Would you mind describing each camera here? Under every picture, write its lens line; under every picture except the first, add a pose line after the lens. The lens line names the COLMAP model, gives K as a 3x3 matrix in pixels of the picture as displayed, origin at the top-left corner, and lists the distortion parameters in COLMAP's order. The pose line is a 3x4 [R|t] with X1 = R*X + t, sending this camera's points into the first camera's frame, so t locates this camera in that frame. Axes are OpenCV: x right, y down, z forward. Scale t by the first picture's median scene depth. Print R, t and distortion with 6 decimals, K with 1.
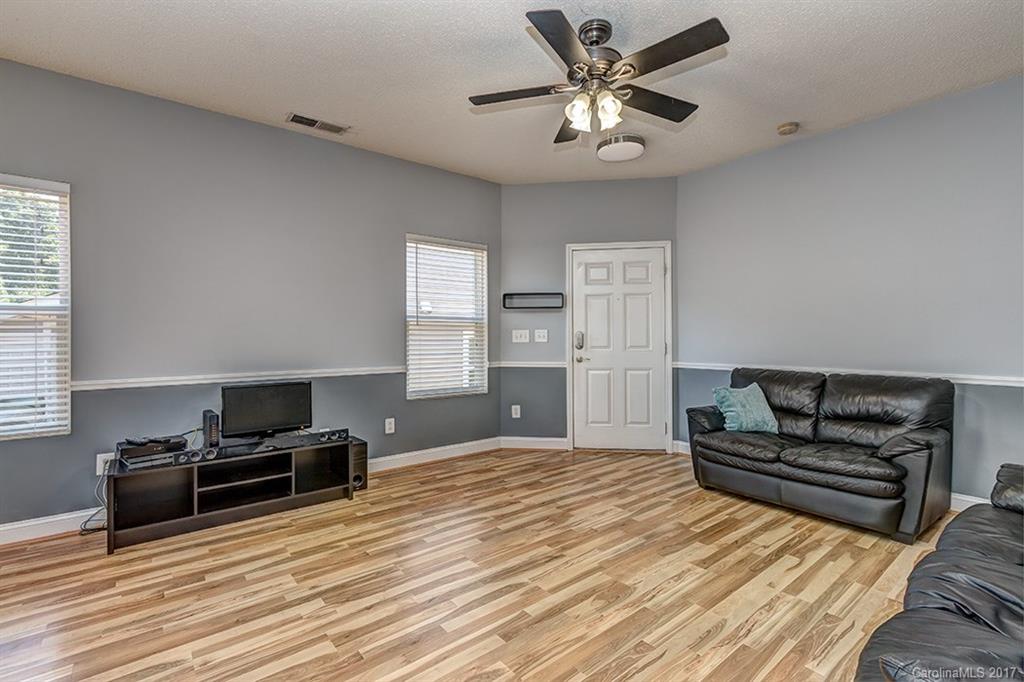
lens RADIAL K [[471.9, 0, 503.5], [0, 471.9, 340.2], [0, 0, 1]] dist [0.007967, -0.001269]
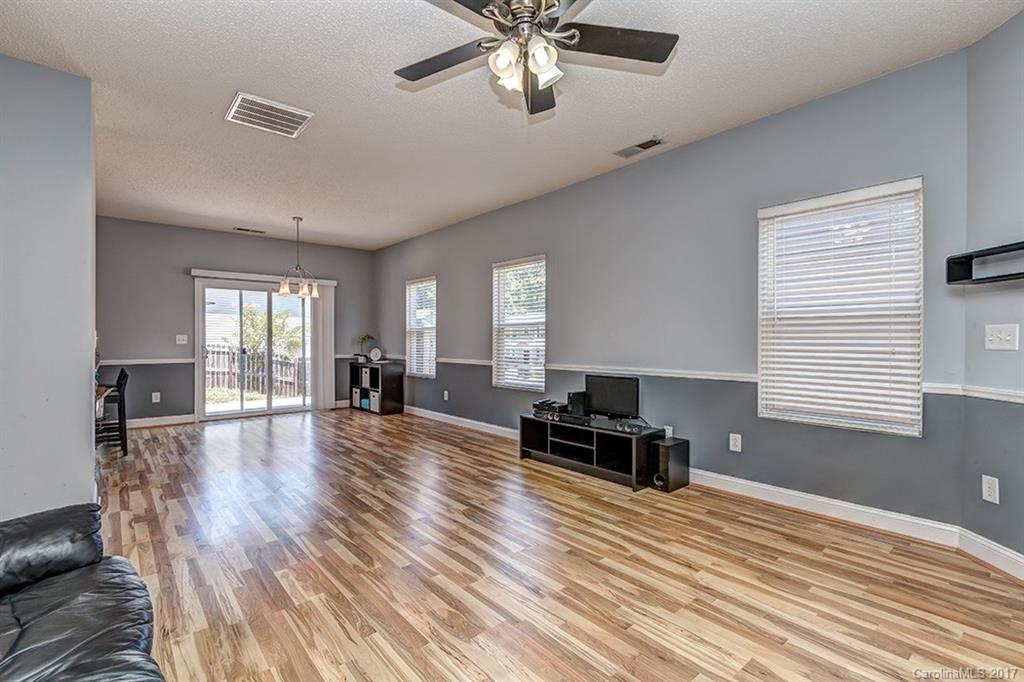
lens RADIAL K [[471.9, 0, 512.8], [0, 471.9, 341.7], [0, 0, 1]] dist [0.007967, -0.001269]
pose [[0.025161, 0.008529, -0.999647, 0.779931], [-0.004783, 0.999953, 0.008411, -0.008578], [0.999672, 0.004570, 0.025201, 0.741254]]
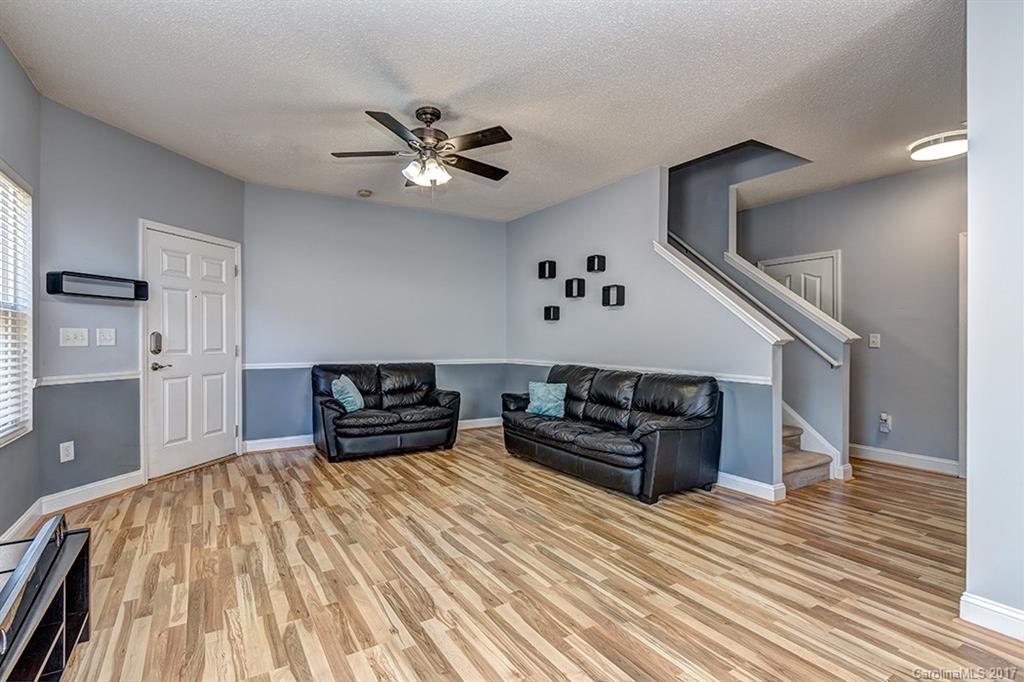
lens RADIAL K [[471.9, 0, 503.7], [0, 471.9, 340.4], [0, 0, 1]] dist [0.007967, -0.001269]
pose [[0.104438, 0.001656, 0.994530, -0.867033], [0.001852, 0.999997, -0.001859, -0.002096], [-0.994530, 0.002036, 0.104435, 0.499206]]
